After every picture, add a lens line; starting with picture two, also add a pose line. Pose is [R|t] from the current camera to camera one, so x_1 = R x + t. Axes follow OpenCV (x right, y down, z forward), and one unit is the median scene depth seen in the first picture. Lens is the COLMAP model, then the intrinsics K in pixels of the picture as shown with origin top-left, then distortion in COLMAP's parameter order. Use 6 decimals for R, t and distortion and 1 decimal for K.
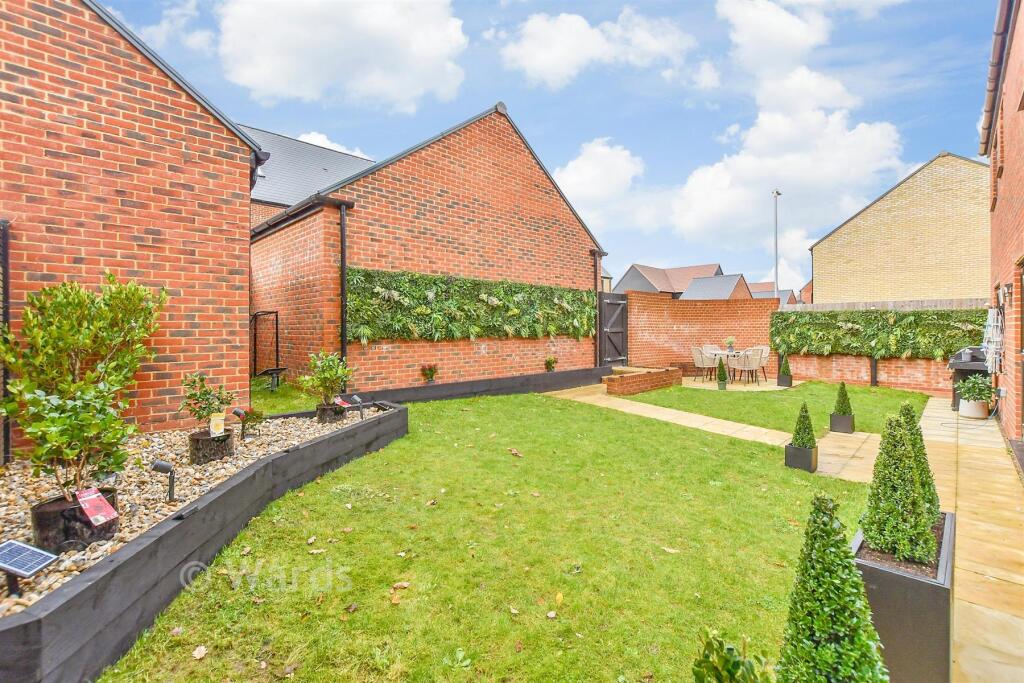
lens RADIAL K [[448.4, 0, 508.8], [0, 448.4, 333.9], [0, 0, 1]] dist [-0.020877, 0.004544]
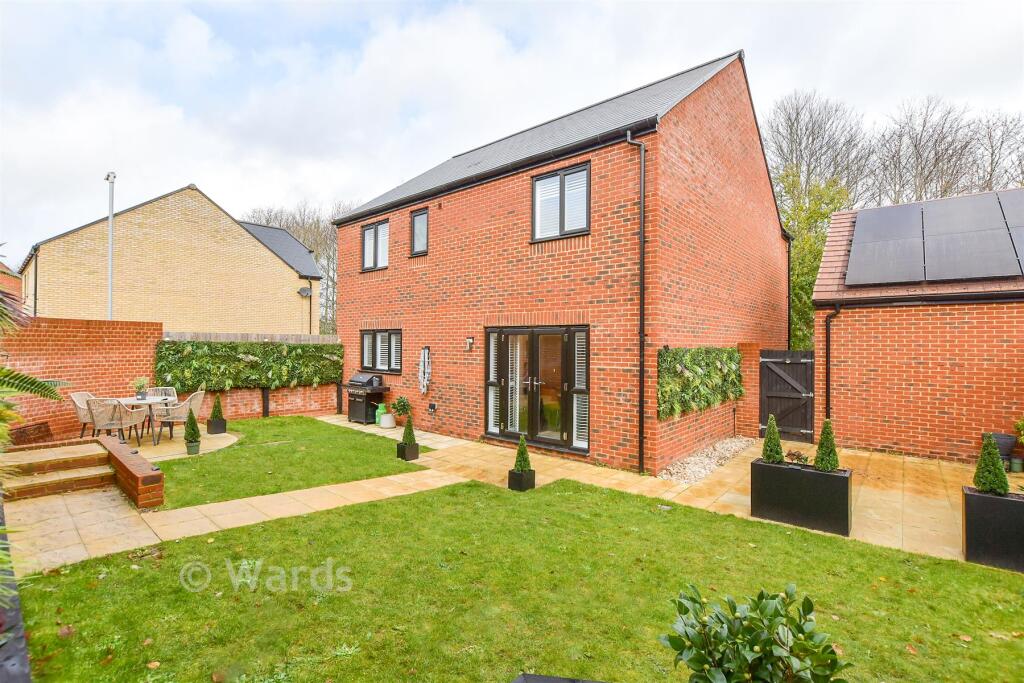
lens RADIAL K [[477.1, 0, 509.8], [0, 477.1, 342.1], [0, 0, 1]] dist [-0.002992, -0.000062]
pose [[-0.063747, 0.003686, 0.997959, -0.345581], [0.006885, 0.999971, -0.003253, -0.051996], [-0.997942, 0.006663, -0.063770, 0.575127]]
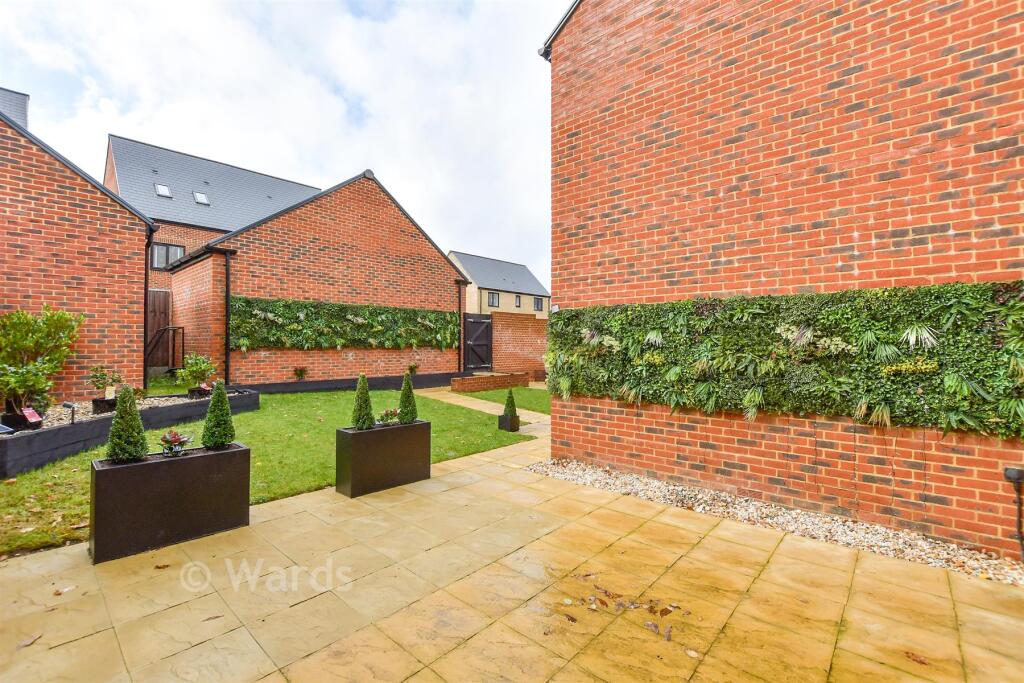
lens RADIAL K [[448.4, 0, 516.0], [0, 448.4, 344.5], [0, 0, 1]] dist [-0.020877, 0.004544]
pose [[0.998146, 0.006116, 0.060561, 0.408602], [-0.005554, 0.999940, -0.009437, 0.010134], [-0.060615, 0.009083, 0.998120, -0.408995]]
